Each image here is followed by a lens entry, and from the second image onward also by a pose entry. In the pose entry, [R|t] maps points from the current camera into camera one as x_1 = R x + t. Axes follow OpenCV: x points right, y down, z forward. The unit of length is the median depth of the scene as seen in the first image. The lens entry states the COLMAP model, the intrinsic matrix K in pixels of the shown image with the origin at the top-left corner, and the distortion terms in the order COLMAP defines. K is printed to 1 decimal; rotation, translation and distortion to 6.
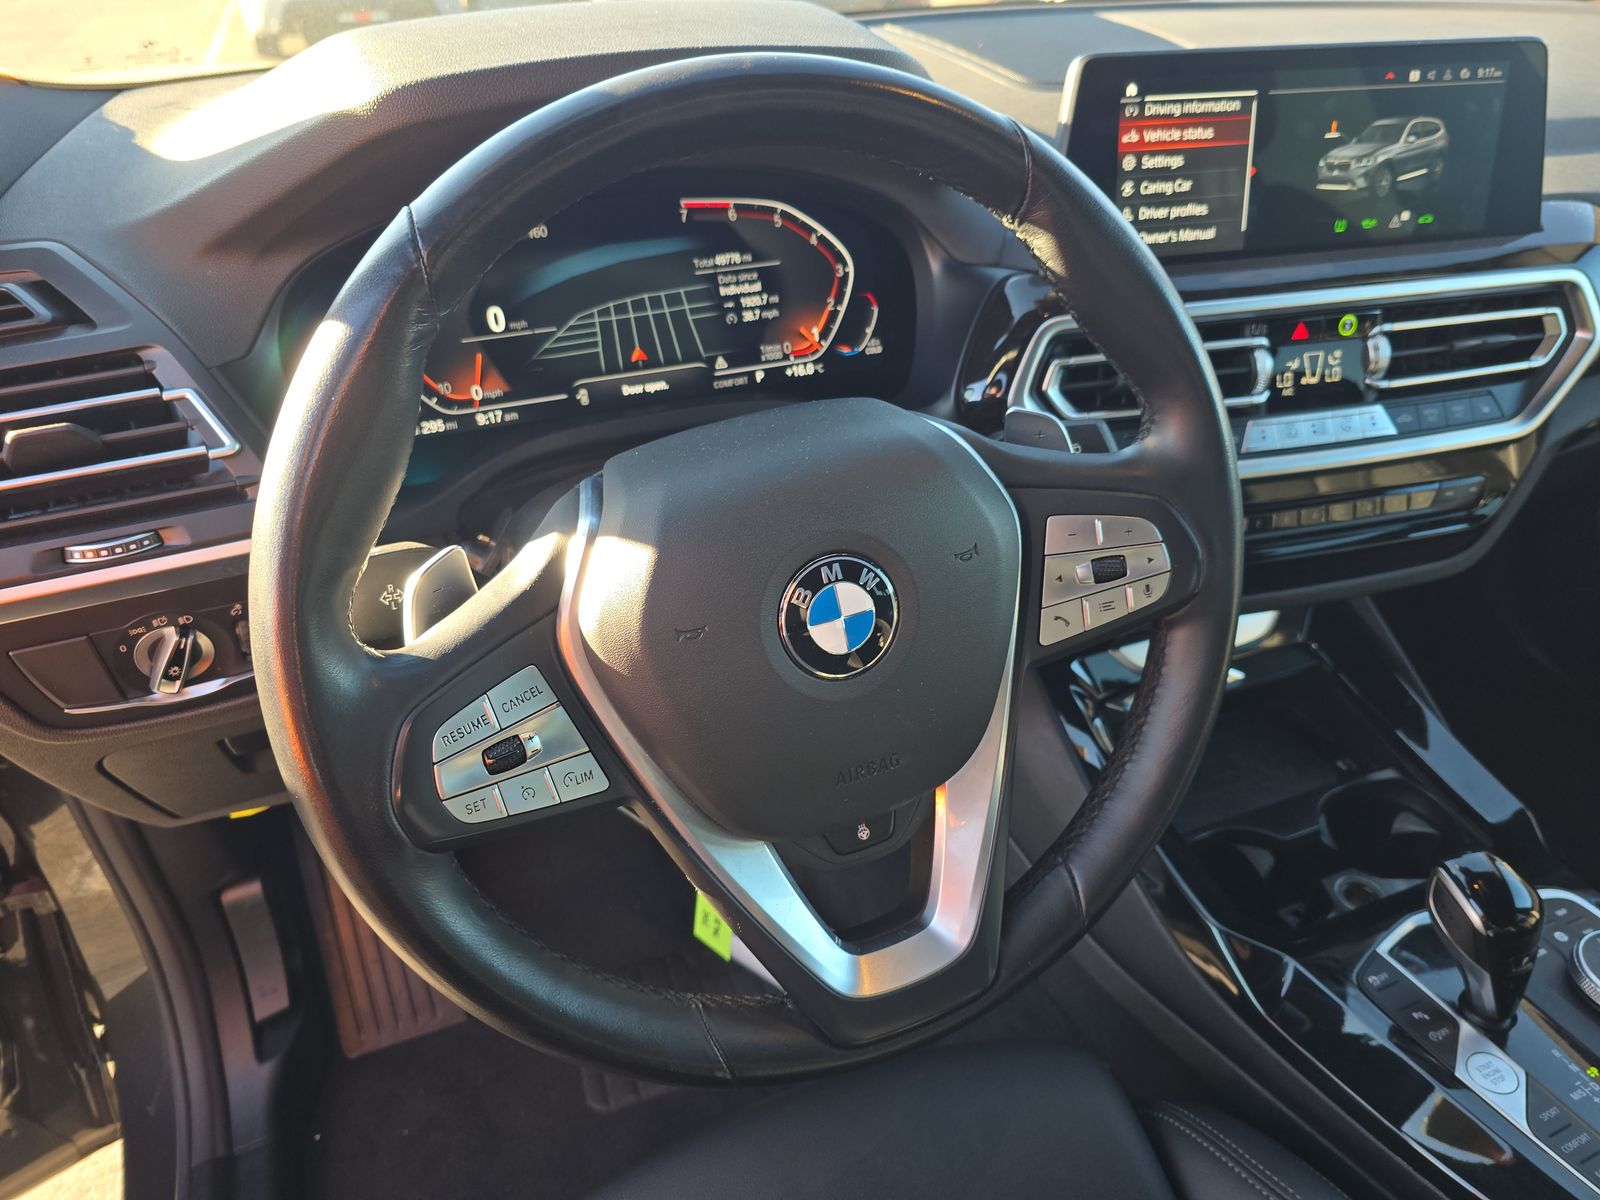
lens RADIAL K [[1053.7, 0, 758.6], [0, 1053.7, 583.1], [0, 0, 1]] dist [0.034001, -0.034946]
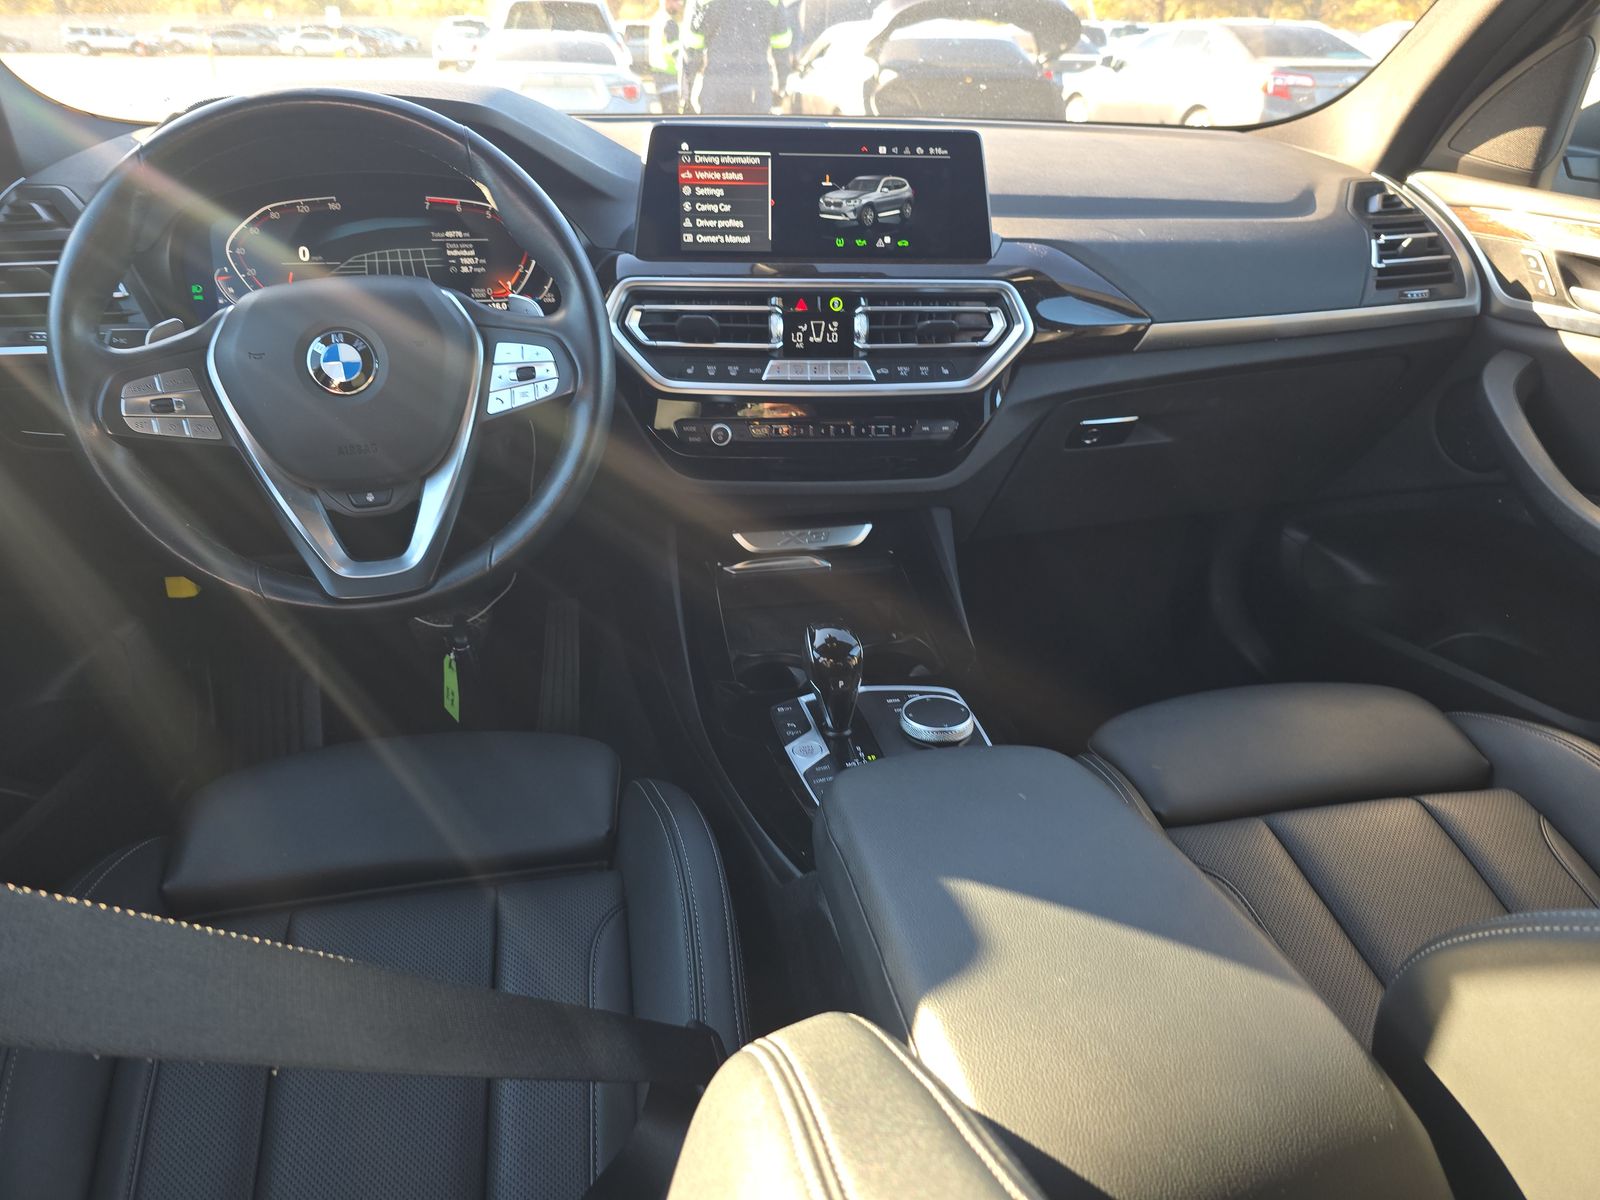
lens RADIAL K [[1053.7, 0, 793.9], [0, 1053.7, 613.2], [0, 0, 1]] dist [0.034001, -0.034946]
pose [[0.983625, 0.107028, -0.145009, 0.793565], [-0.121232, 0.988265, -0.092920, 0.367905], [0.133362, 0.108978, 0.985058, -0.498468]]
